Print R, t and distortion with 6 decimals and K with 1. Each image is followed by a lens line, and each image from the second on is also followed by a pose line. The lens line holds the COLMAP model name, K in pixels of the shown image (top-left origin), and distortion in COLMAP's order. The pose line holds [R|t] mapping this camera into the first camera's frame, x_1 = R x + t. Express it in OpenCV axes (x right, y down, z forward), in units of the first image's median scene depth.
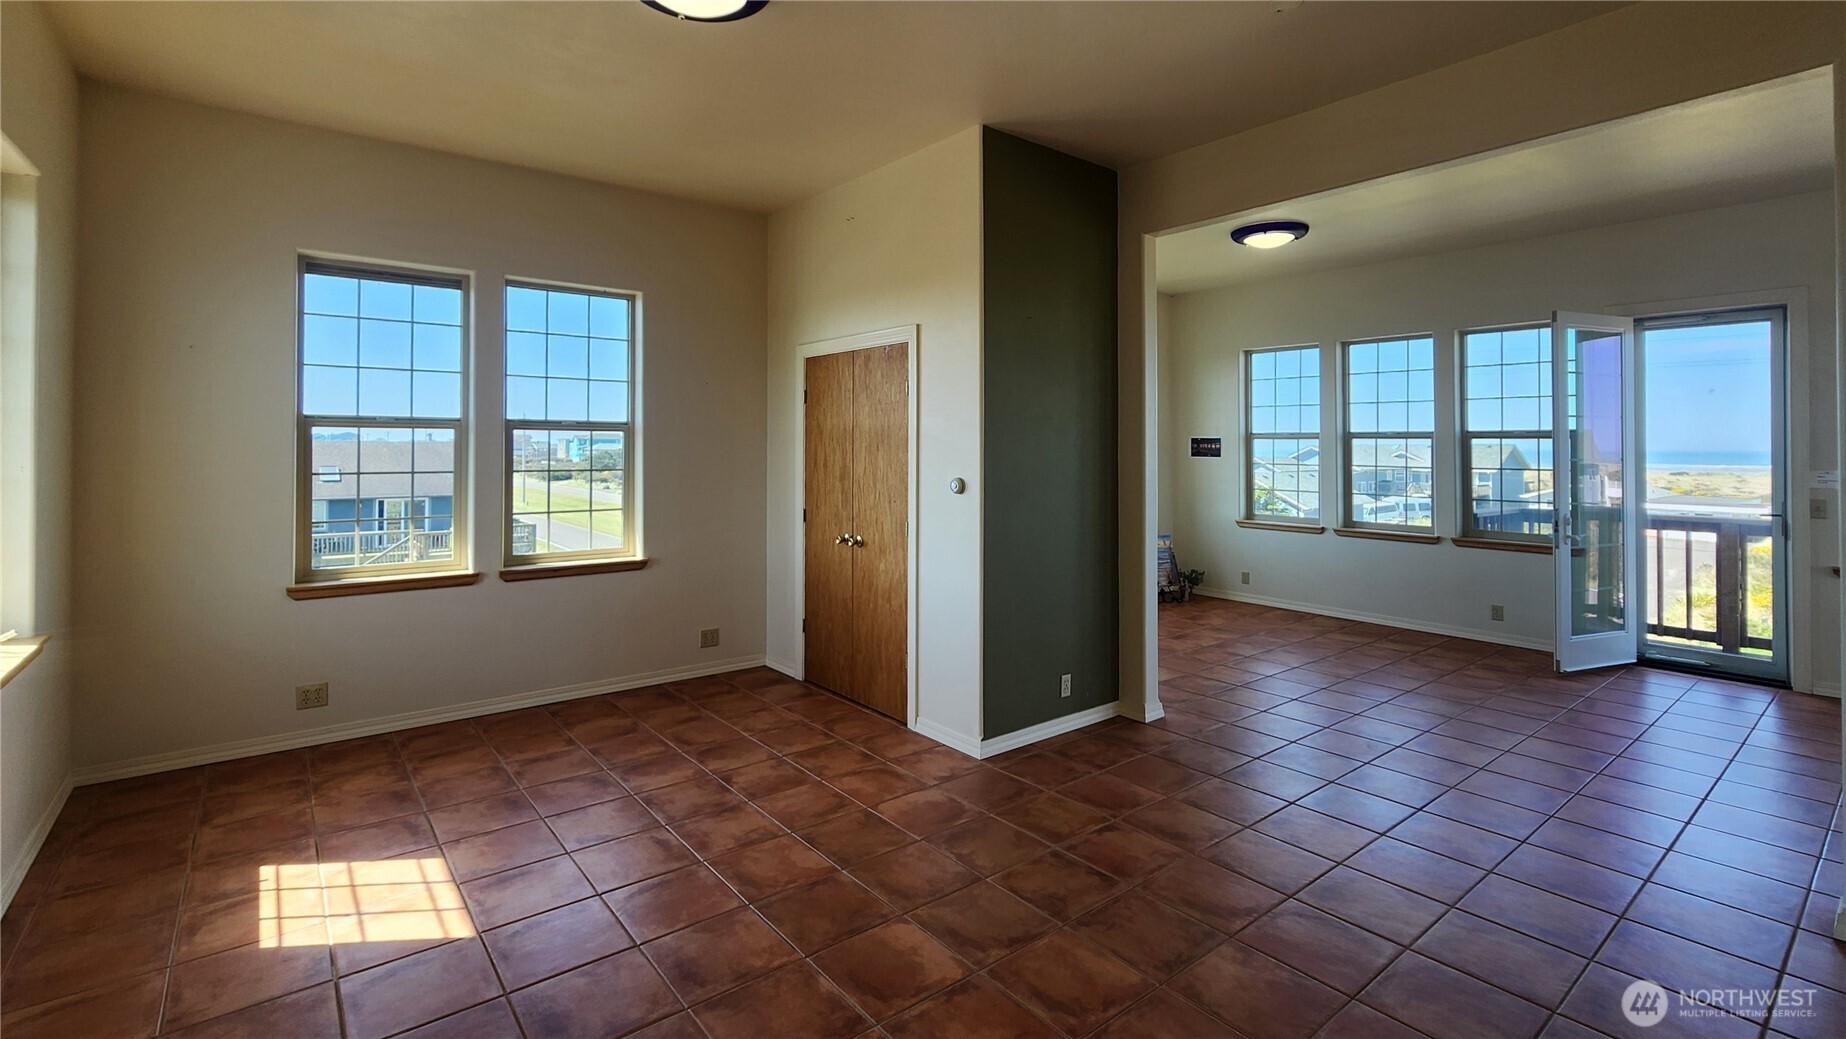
lens RADIAL K [[888.5, 0, 783.7], [0, 888.5, 442.4], [0, 0, 1]] dist [0.001350, 0.000146]
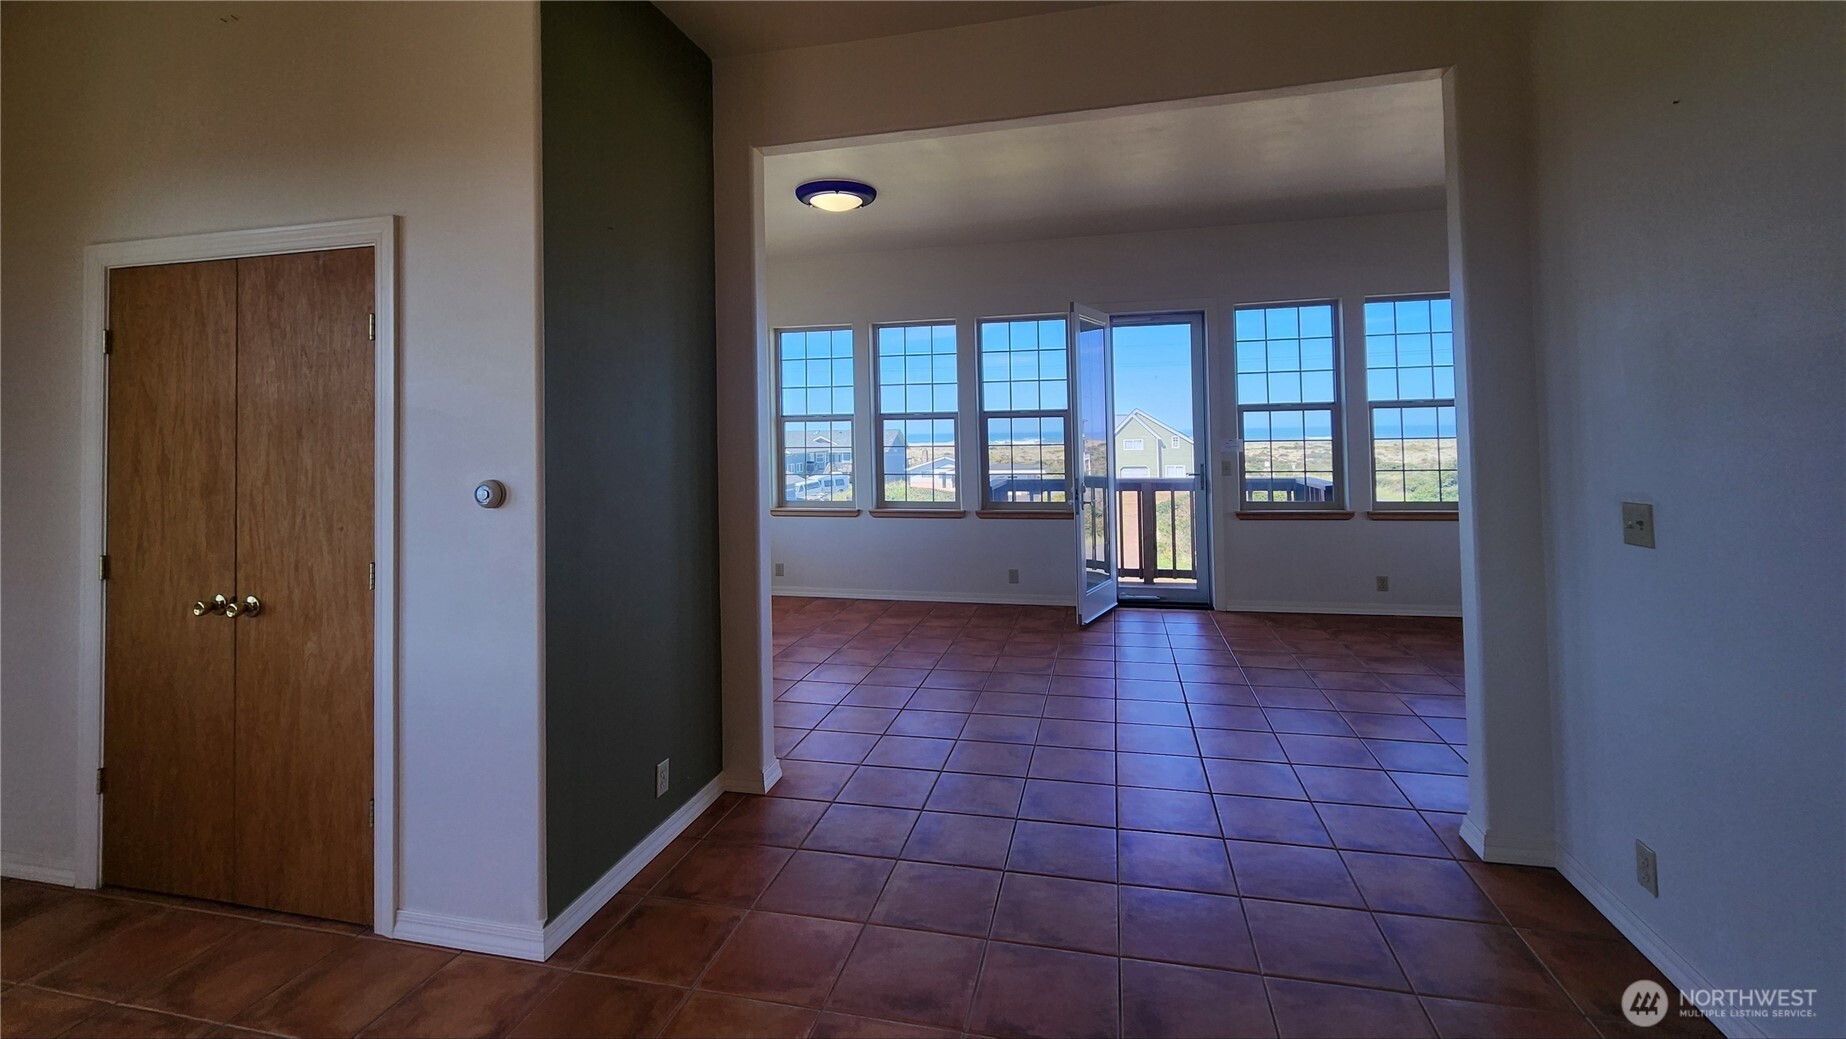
lens RADIAL K [[809.1, 0, 943.3], [0, 809.1, 415.4], [0, 0, 1]] dist [0.001926, 0.000458]
pose [[0.672714, 0.004525, 0.739889, 0.001538], [0.014154, 0.999720, -0.018982, 0.009231], [-0.739767, 0.023242, 0.672462, 0.338890]]
